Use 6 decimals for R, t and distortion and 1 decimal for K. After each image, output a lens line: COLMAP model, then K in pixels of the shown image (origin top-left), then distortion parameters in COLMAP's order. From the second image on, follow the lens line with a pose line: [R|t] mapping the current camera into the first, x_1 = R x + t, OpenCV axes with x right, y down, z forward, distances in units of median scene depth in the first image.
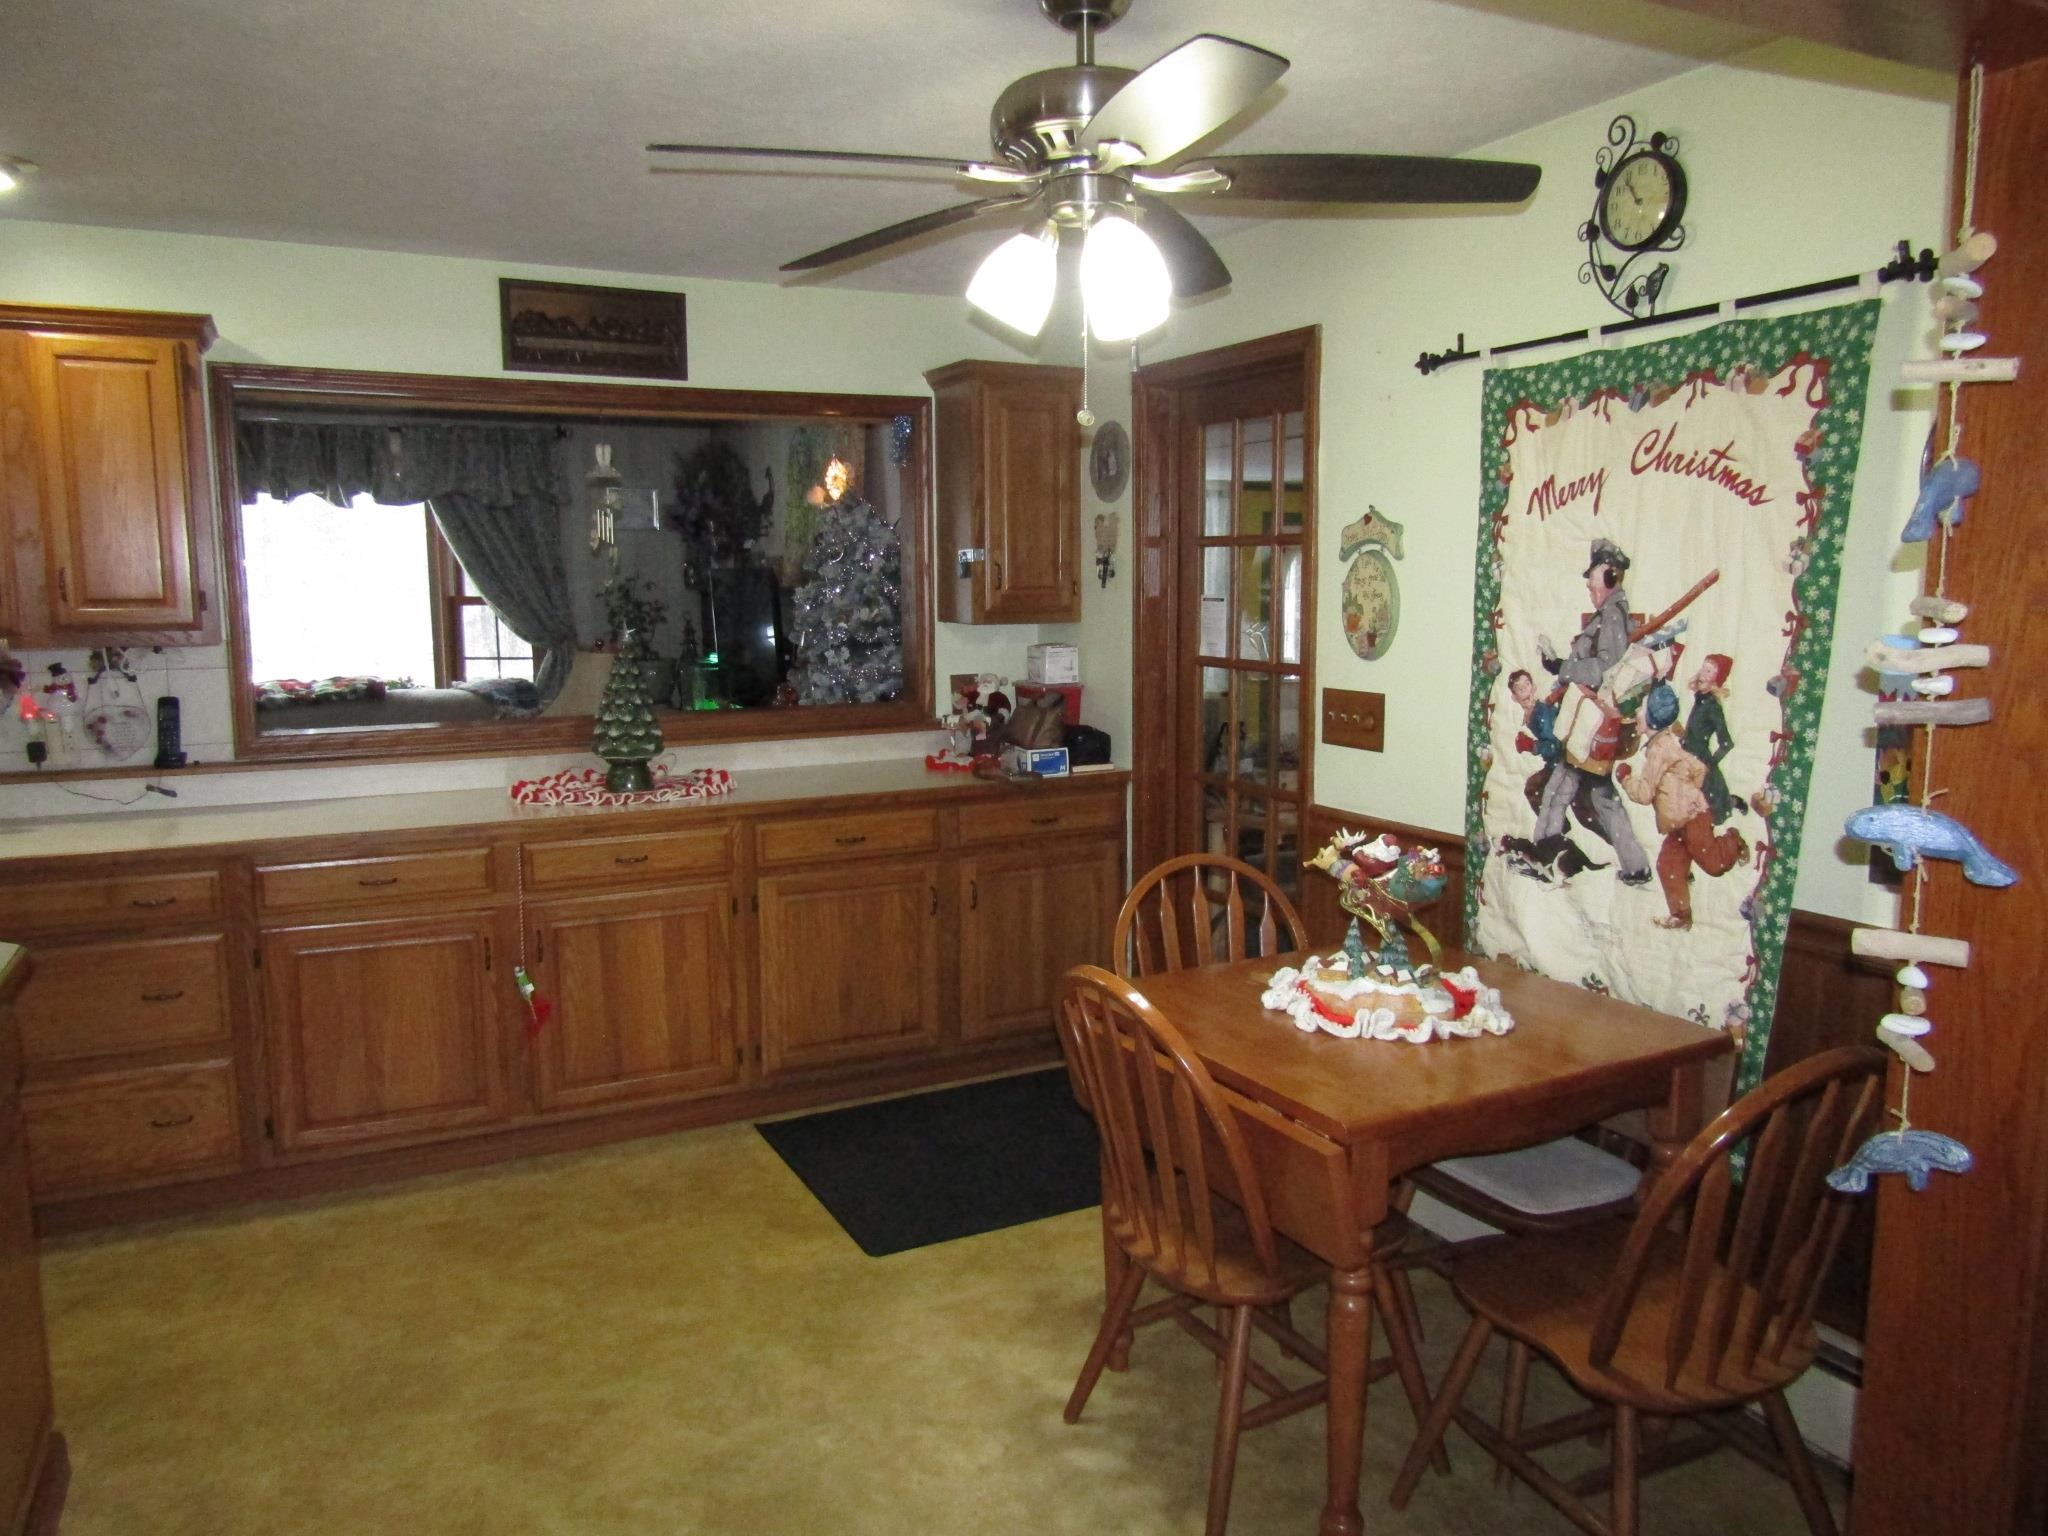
lens RADIAL K [[1451.4, 0, 1036.9], [0, 1451.4, 760.0], [0, 0, 1]] dist [-0.014192, 0.005574]
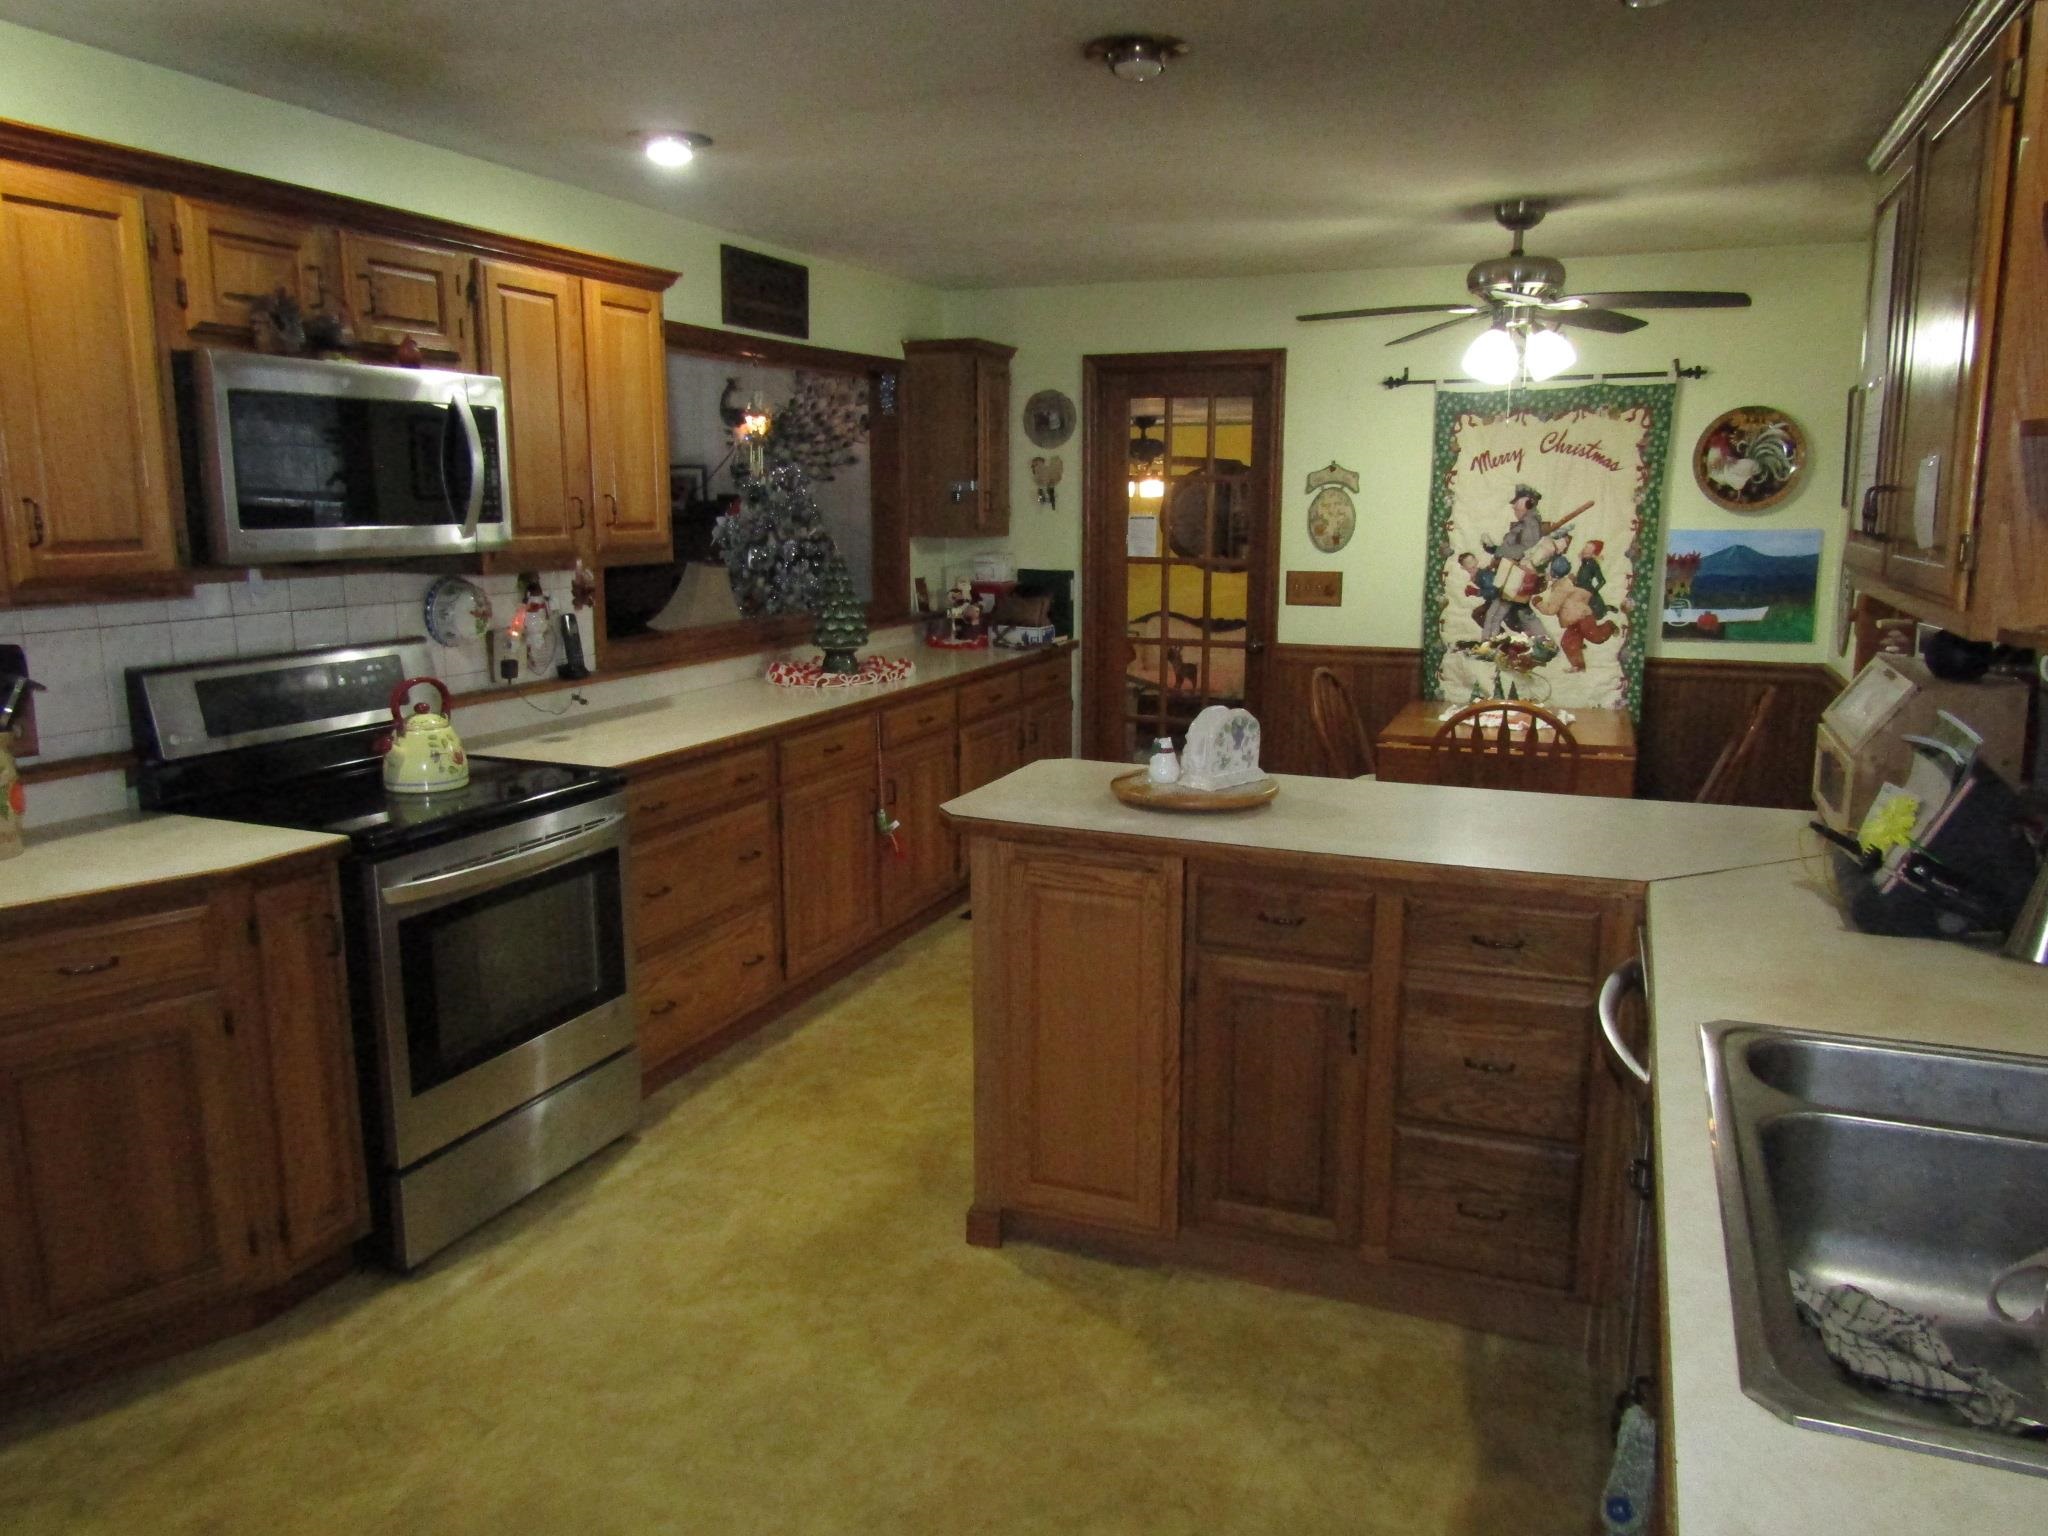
lens RADIAL K [[1451.4, 0, 1012.5], [0, 1451.4, 758.7], [0, 0, 1]] dist [-0.014192, 0.005574]
pose [[0.754003, -0.113747, 0.646947, -1.486639], [0.080481, 0.993470, 0.080875, 0.005179], [-0.651922, -0.008913, 0.758234, -0.061591]]
